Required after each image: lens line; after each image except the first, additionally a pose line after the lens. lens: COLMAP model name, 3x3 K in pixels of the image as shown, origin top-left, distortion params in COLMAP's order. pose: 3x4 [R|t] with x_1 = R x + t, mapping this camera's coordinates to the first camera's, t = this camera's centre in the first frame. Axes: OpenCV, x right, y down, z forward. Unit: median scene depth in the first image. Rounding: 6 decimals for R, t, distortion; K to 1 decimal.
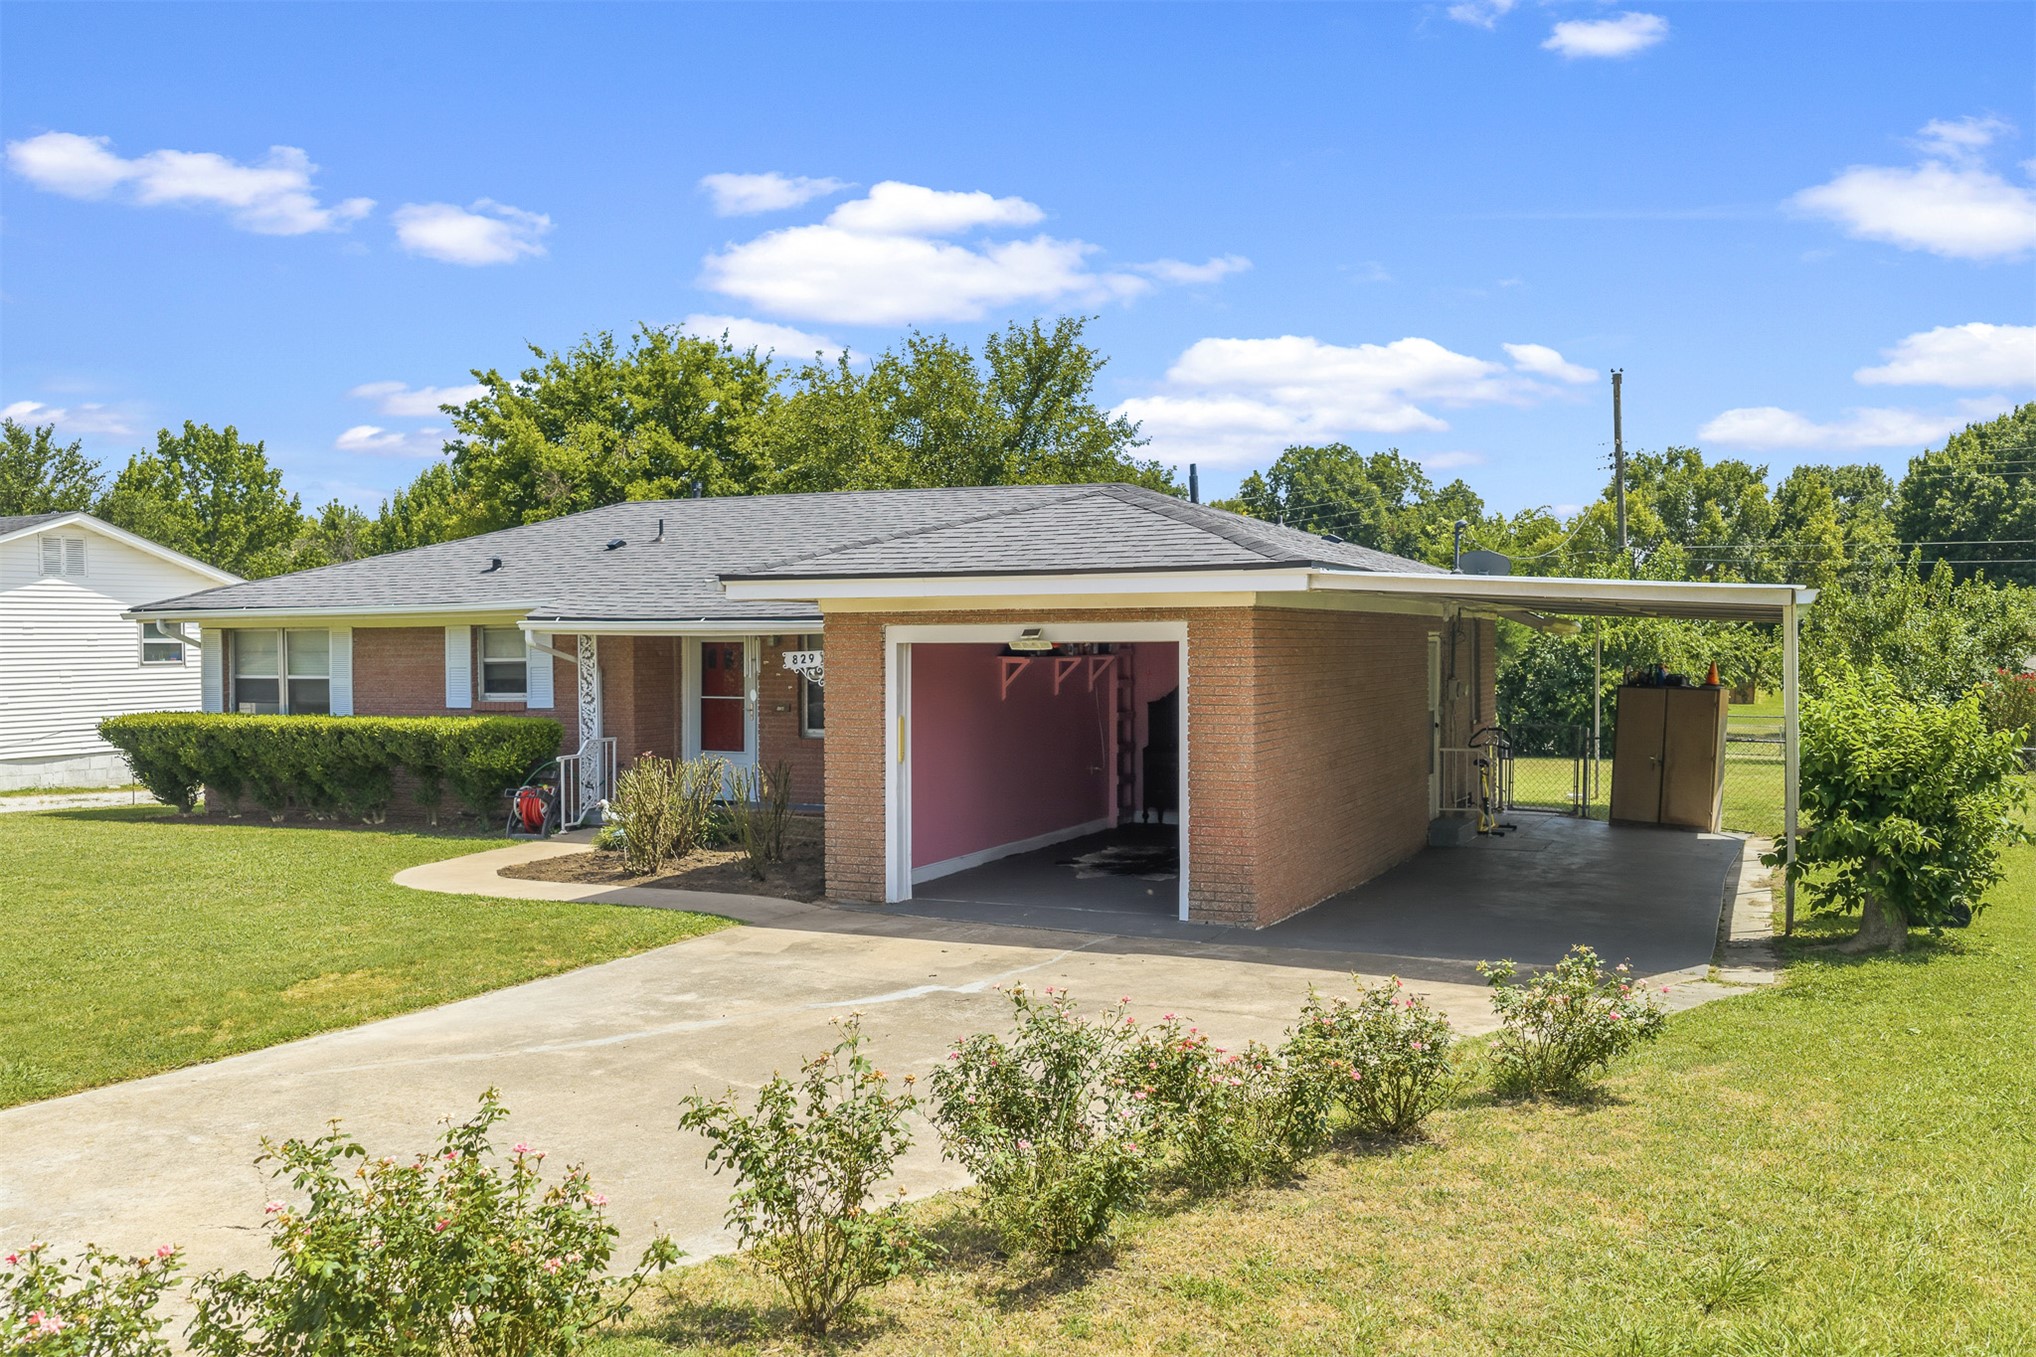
lens RADIAL K [[1691.6, 0, 1027.2], [0, 1691.6, 680.2], [0, 0, 1]] dist [0.005011, -0.007556]
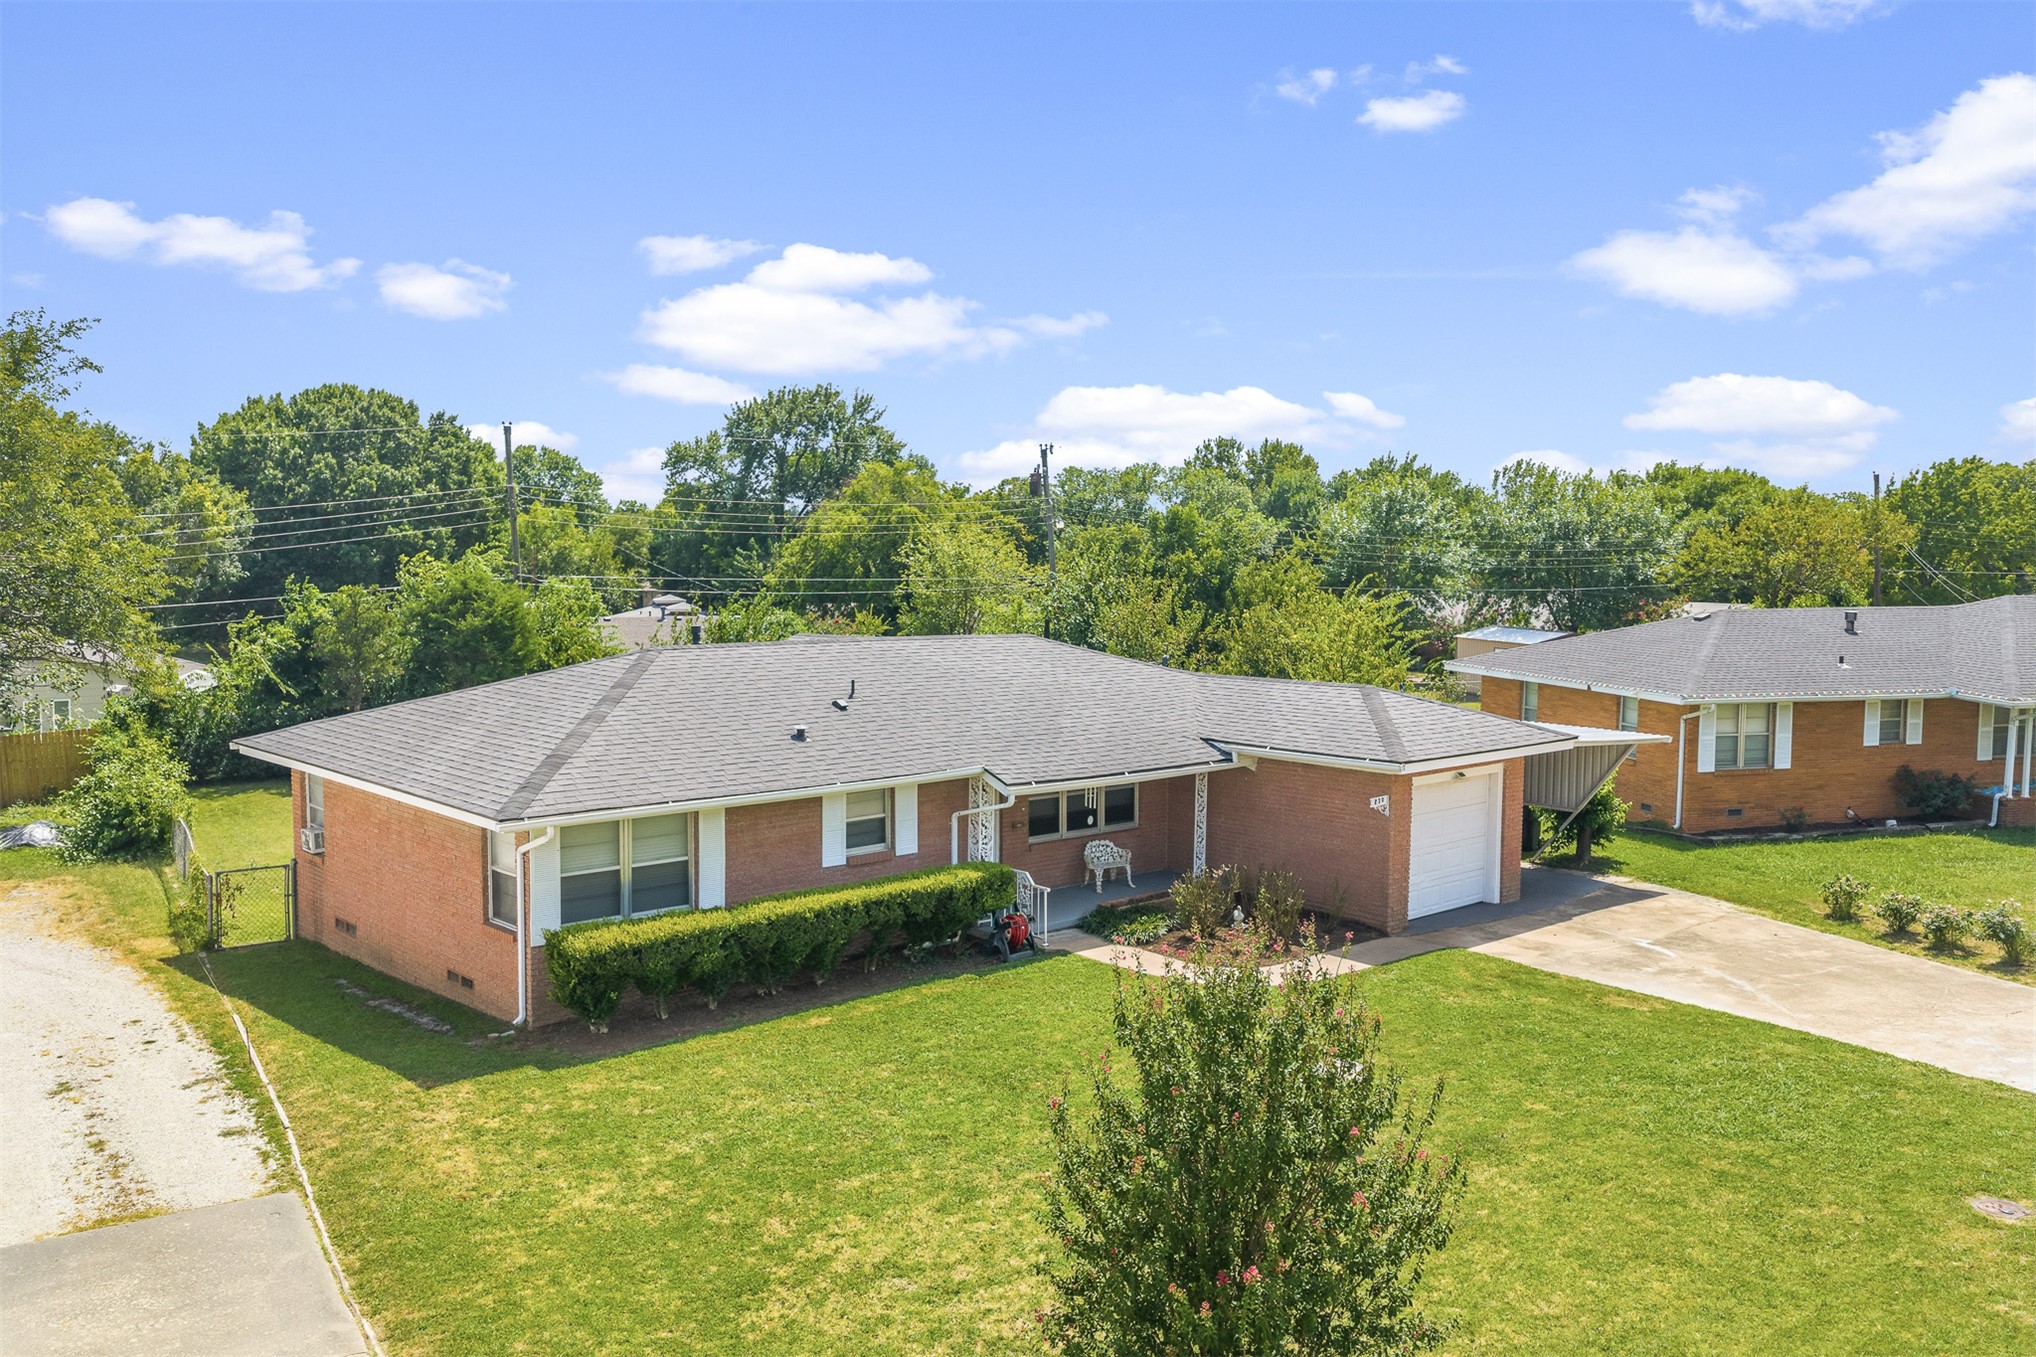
lens RADIAL K [[1691.6, 0, 1027.2], [0, 1691.6, 680.2], [0, 0, 1]] dist [0.005011, -0.007556]
pose [[0.403673, -0.067655, 0.912398, -1.333046], [0.011163, 0.997552, 0.069031, -0.187127], [-0.914835, -0.017681, 0.403440, 0.445892]]
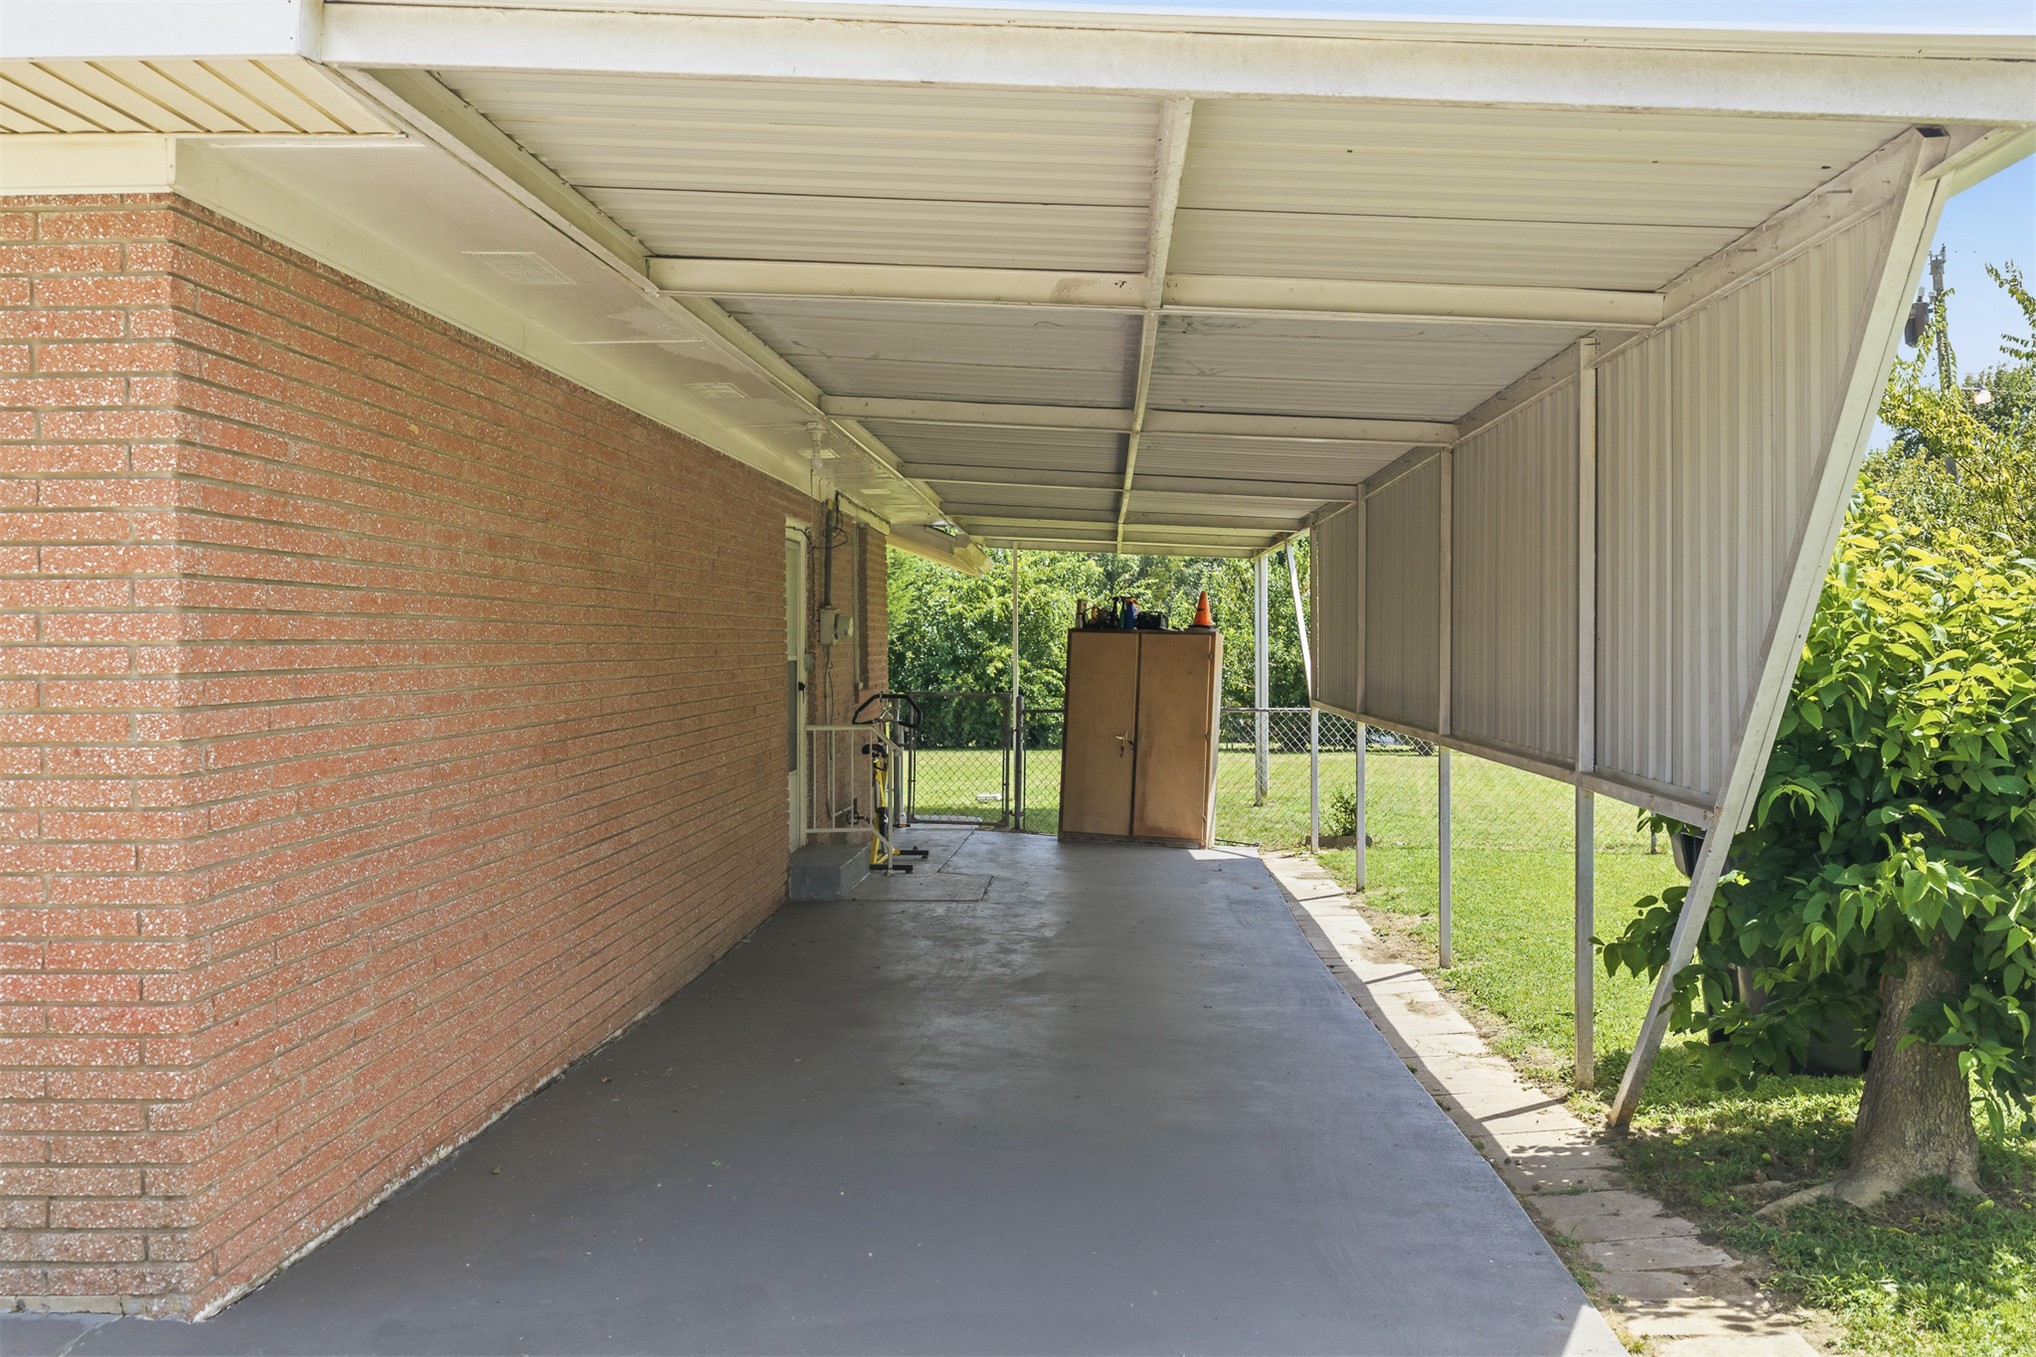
lens RADIAL K [[1680.4, 0, 1018.0], [0, 1680.4, 678.5], [0, 0, 1]] dist [0.012004, -0.000282]
pose [[0.933614, -0.006893, 0.358214, 0.103873], [0.007839, 0.999969, -0.001188, 0.024859], [-0.358194, 0.003917, 0.933639, 0.430687]]
